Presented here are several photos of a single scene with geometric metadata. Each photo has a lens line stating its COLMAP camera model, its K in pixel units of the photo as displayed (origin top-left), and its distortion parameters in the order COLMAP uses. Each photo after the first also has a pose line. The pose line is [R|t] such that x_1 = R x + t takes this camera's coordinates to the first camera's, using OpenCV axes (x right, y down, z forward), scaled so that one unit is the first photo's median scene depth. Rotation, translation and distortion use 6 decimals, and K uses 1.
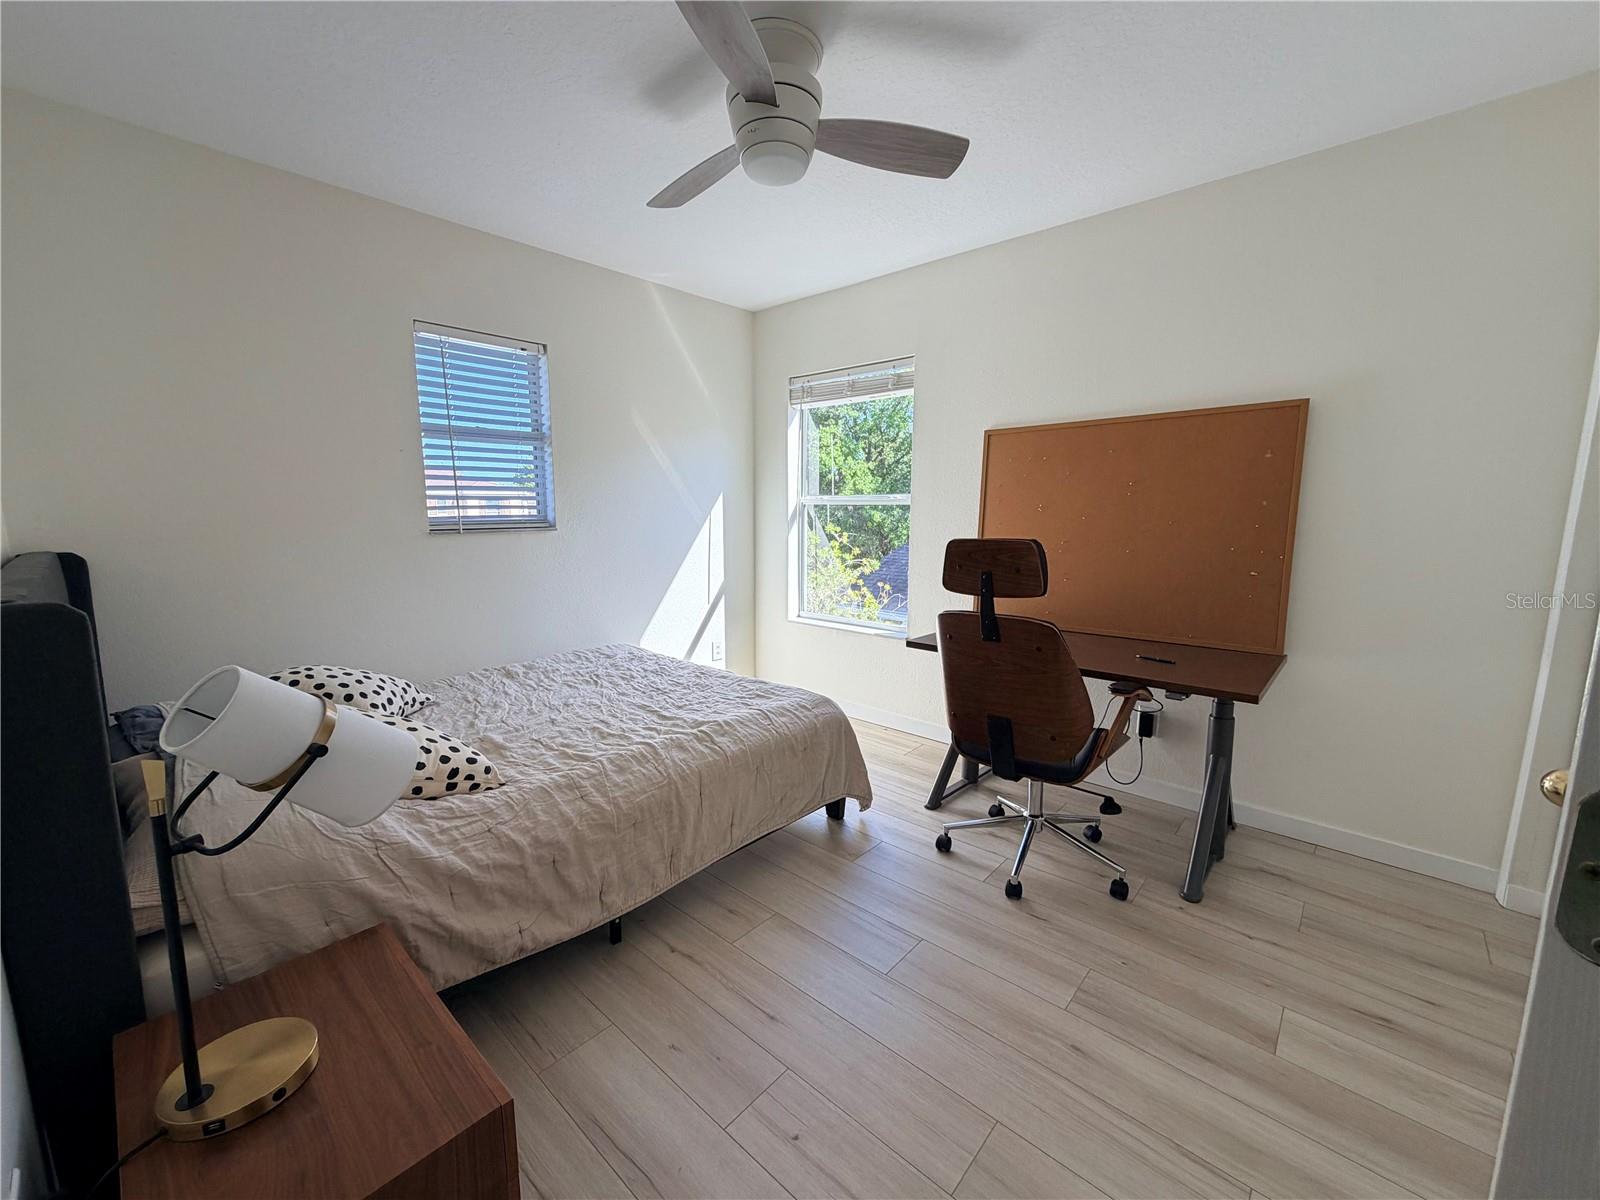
lens RADIAL K [[638.8, 0, 795.1], [0, 638.8, 603.2], [0, 0, 1]] dist [-0.000112, 0.000332]
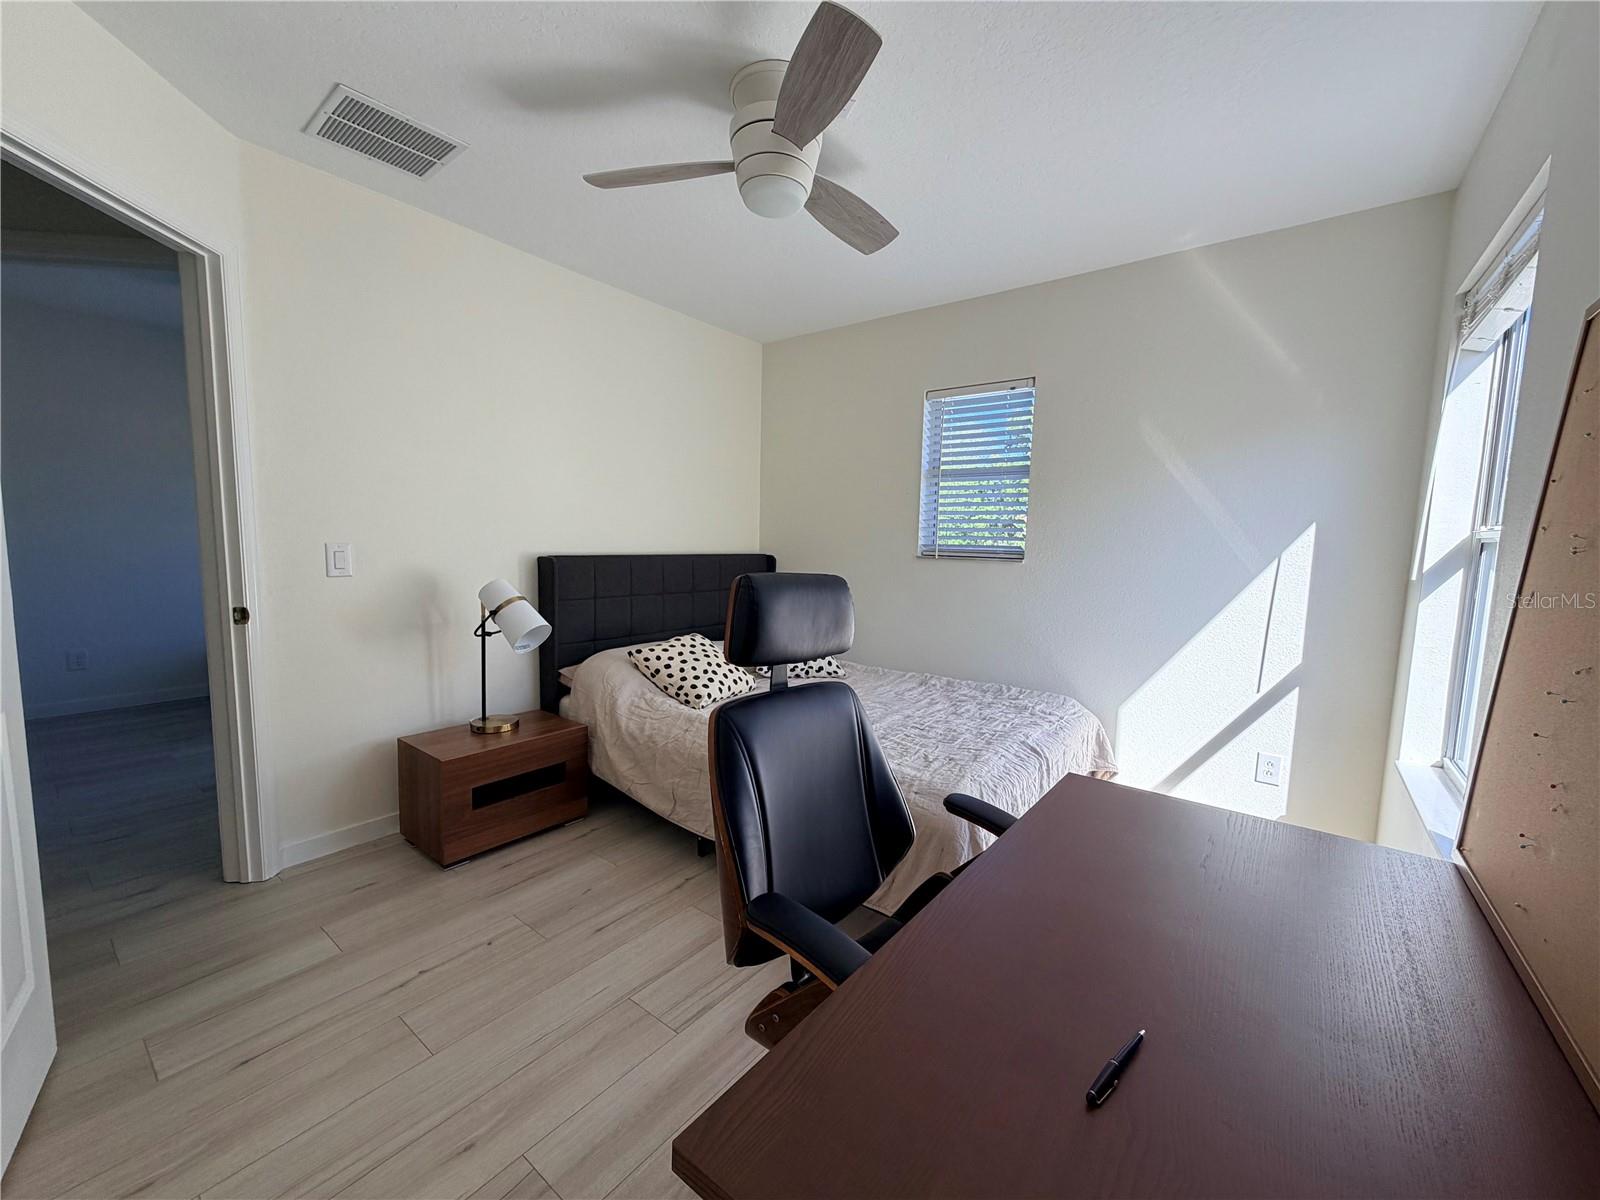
lens RADIAL K [[638.8, 0, 795.1], [0, 638.8, 603.2], [0, 0, 1]] dist [-0.000112, 0.000332]
pose [[0.074050, 0.106410, -0.991561, 0.644507], [-0.175457, 0.980171, 0.092084, -0.090185], [0.981698, 0.167158, 0.091252, 0.638269]]
